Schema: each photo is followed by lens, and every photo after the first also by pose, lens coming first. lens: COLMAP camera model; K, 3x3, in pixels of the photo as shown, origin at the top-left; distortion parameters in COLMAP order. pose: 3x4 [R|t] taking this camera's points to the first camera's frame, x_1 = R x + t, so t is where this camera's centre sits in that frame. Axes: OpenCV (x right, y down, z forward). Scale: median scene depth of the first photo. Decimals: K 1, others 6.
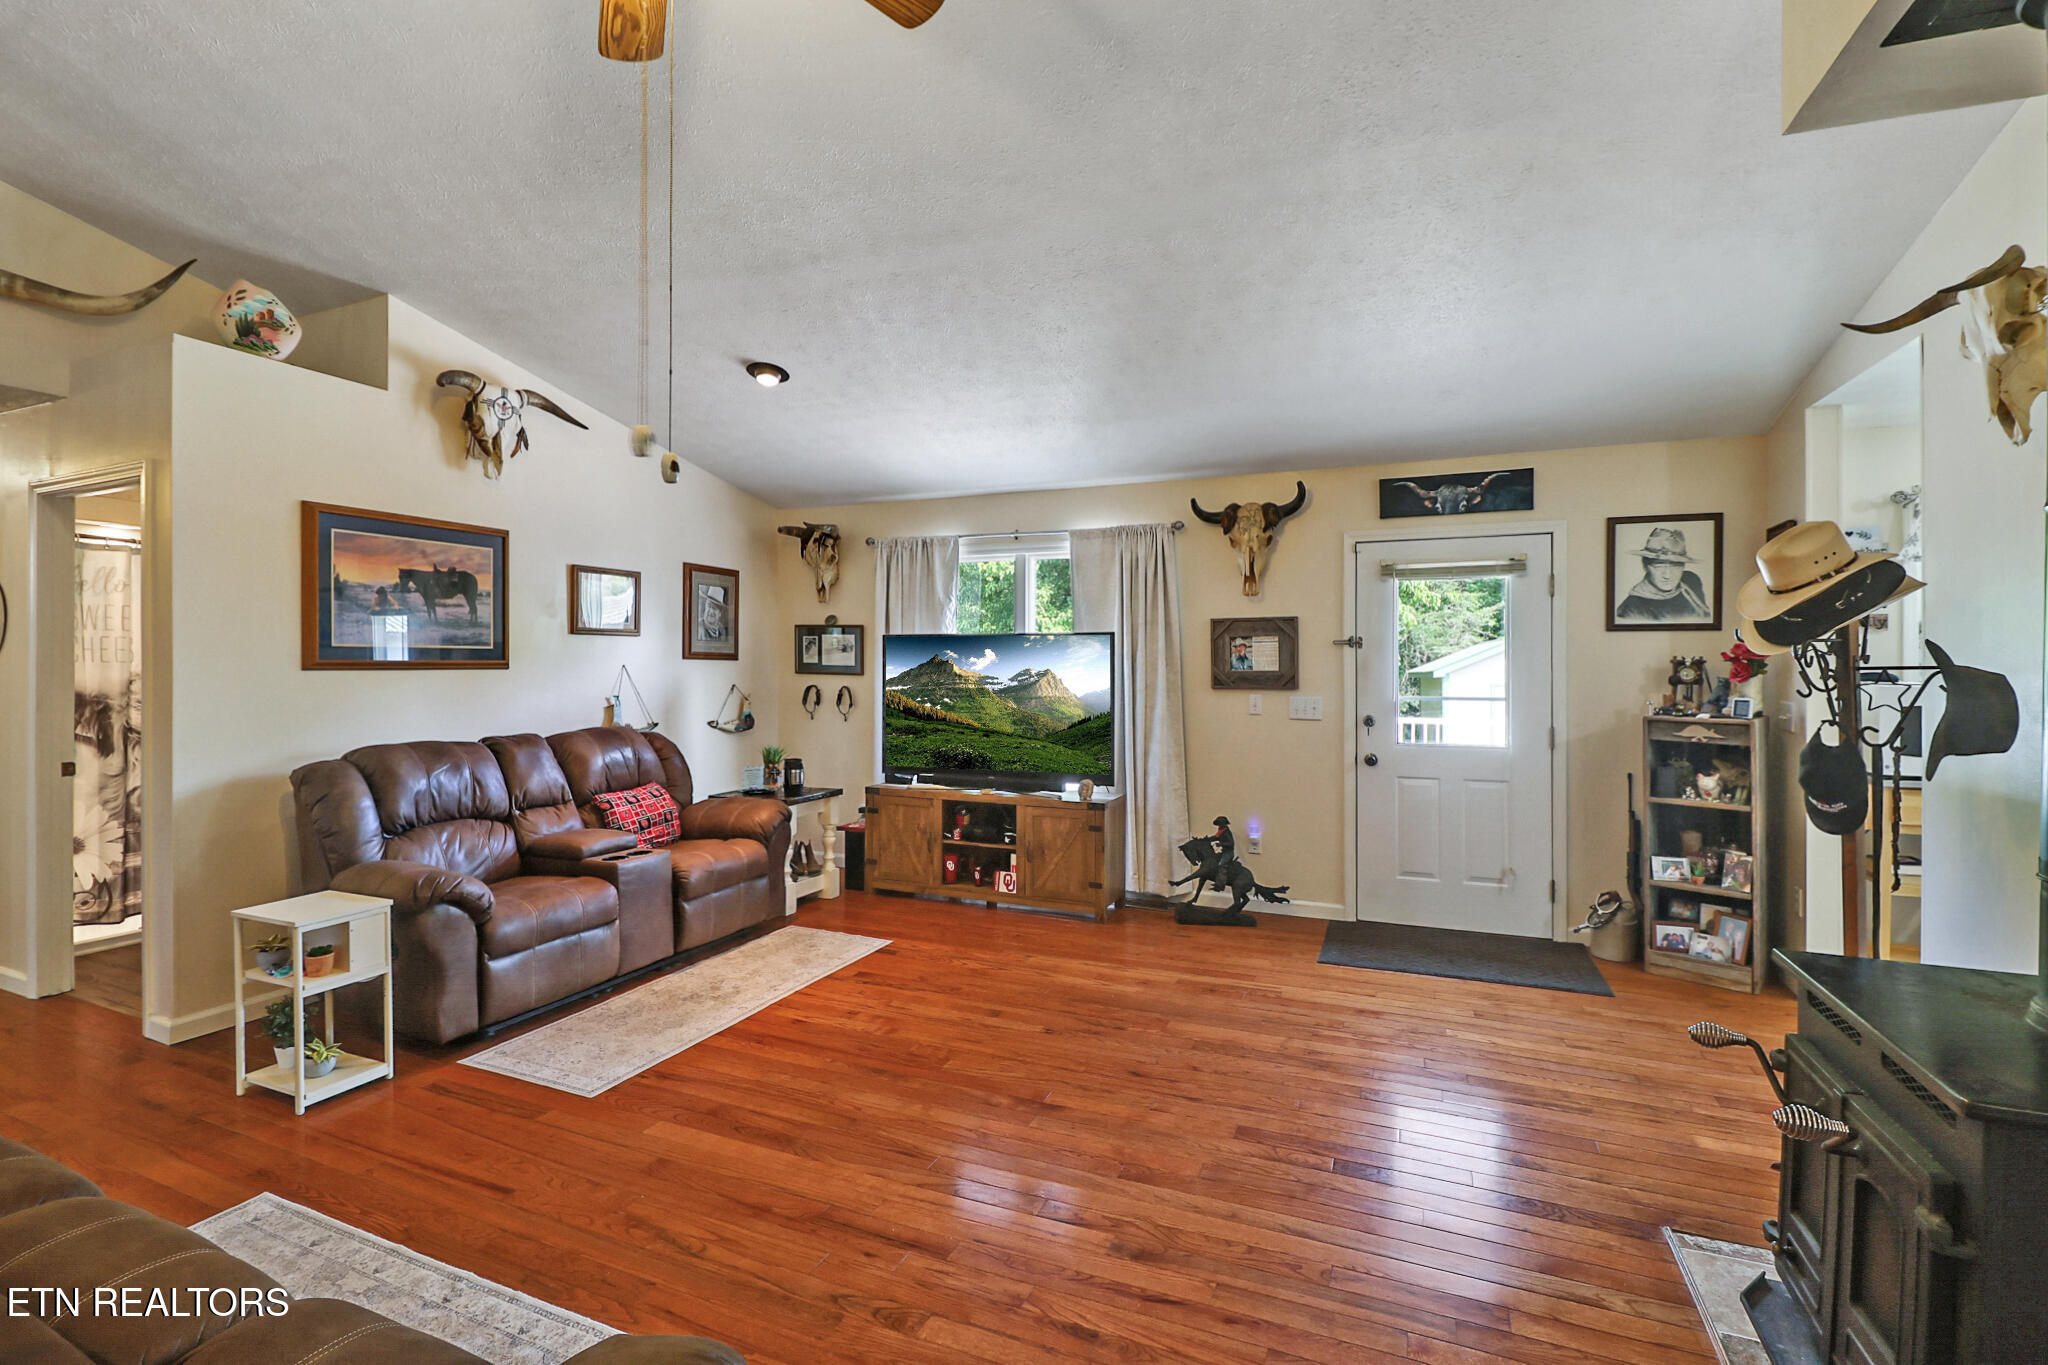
lens RADIAL K [[959.1, 0, 1023.6], [0, 959.1, 669.4], [0, 0, 1]] dist [0.004165, 0.000224]
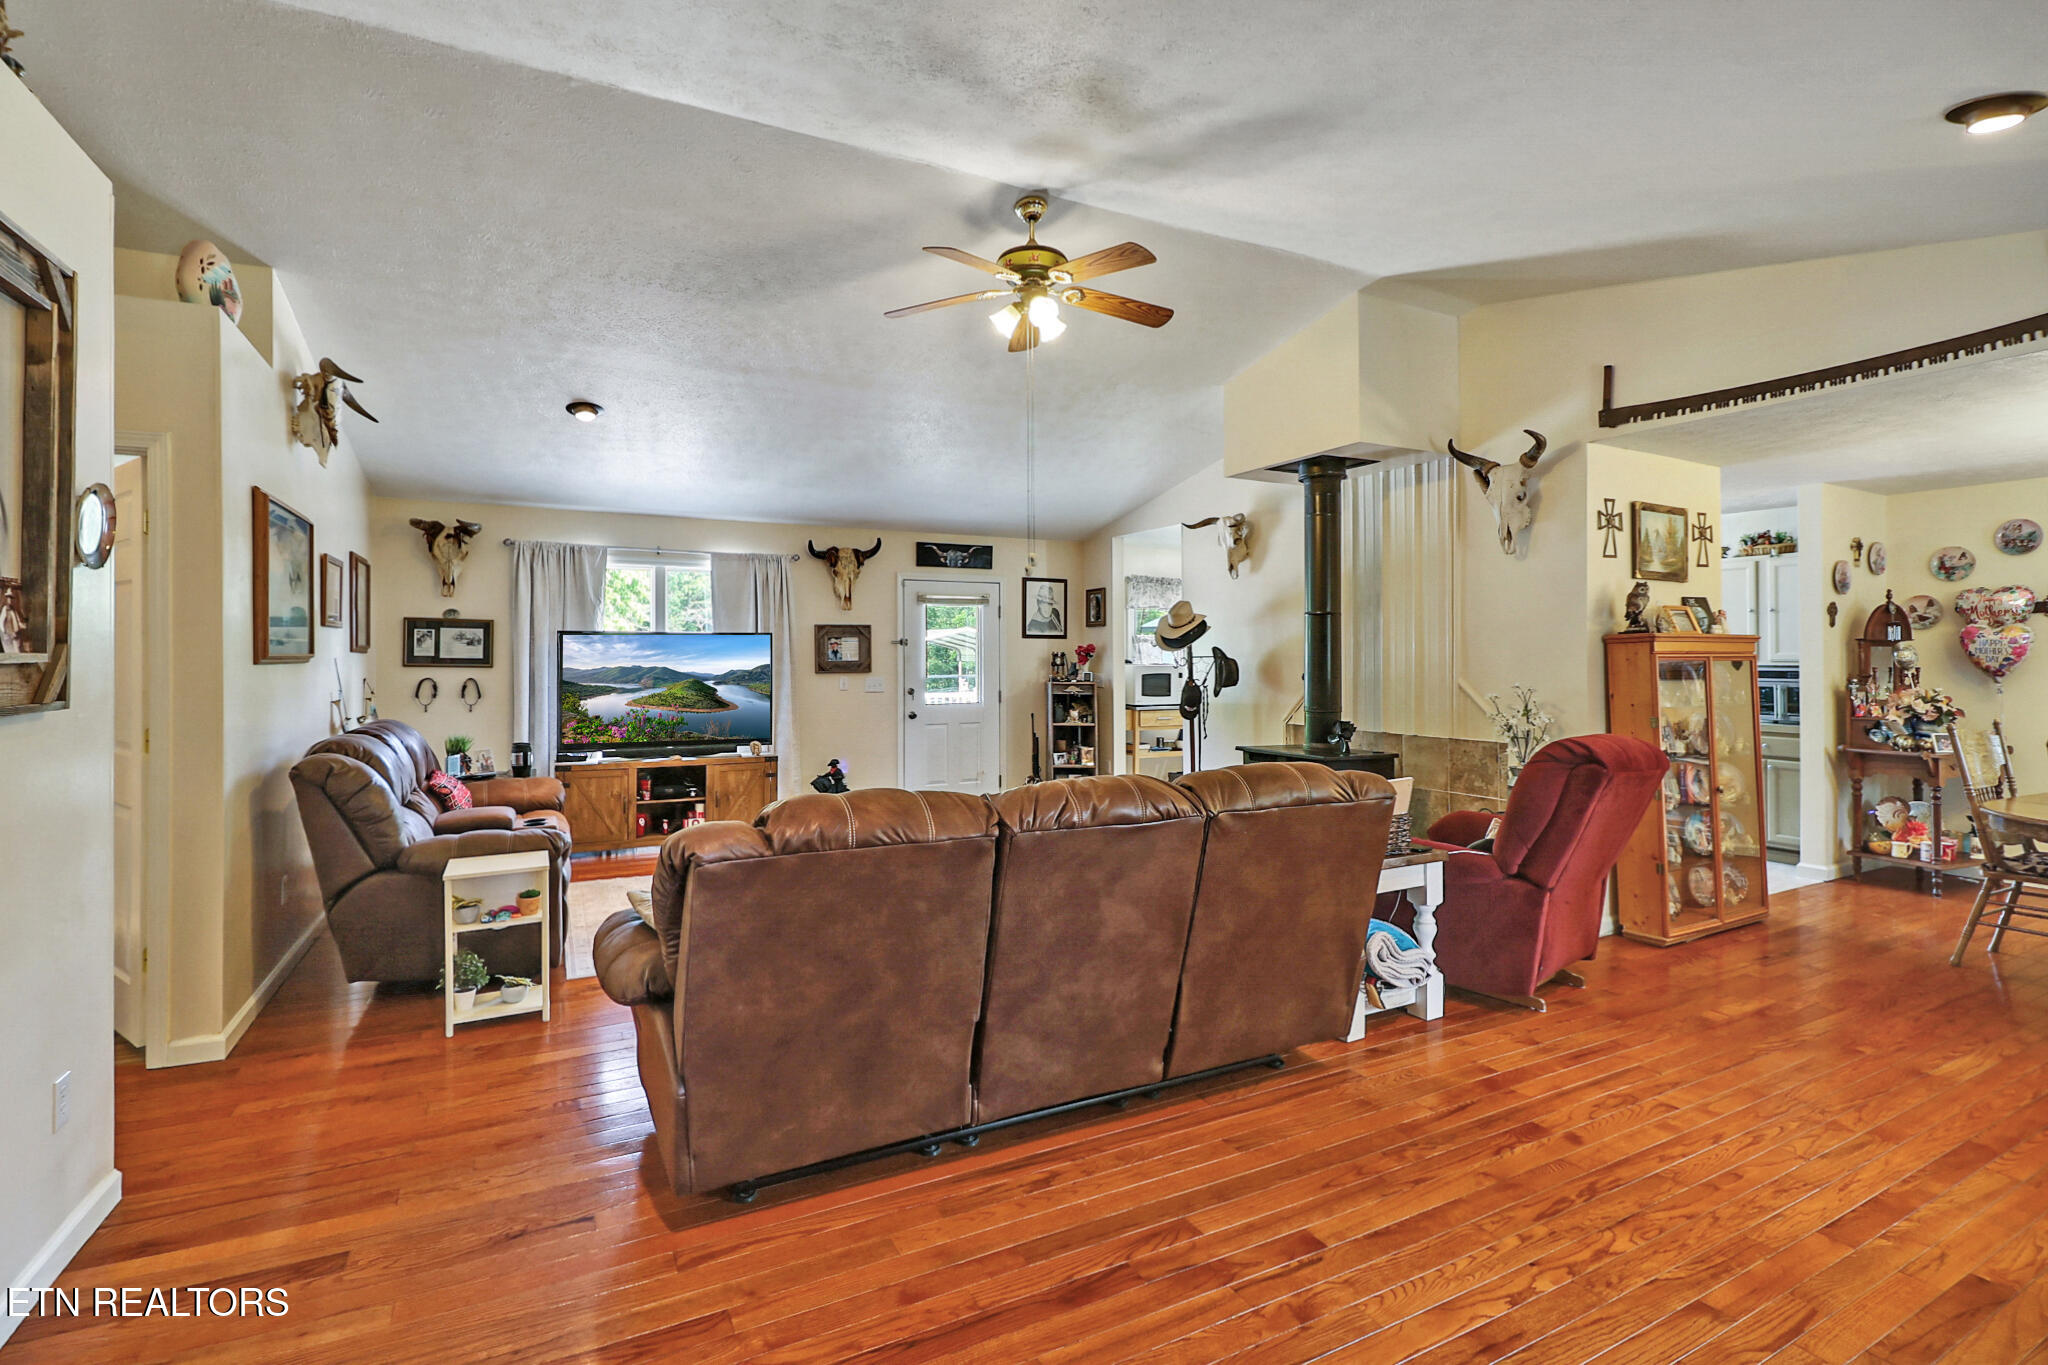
lens RADIAL K [[959.1, 0, 1007.2], [0, 959.1, 674.7], [0, 0, 1]] dist [0.004165, 0.000224]
pose [[0.630536, -0.017019, 0.775973, -0.769225], [0.005514, 0.999833, 0.017448, -0.001252], [-0.776141, -0.006723, 0.630524, -0.133804]]
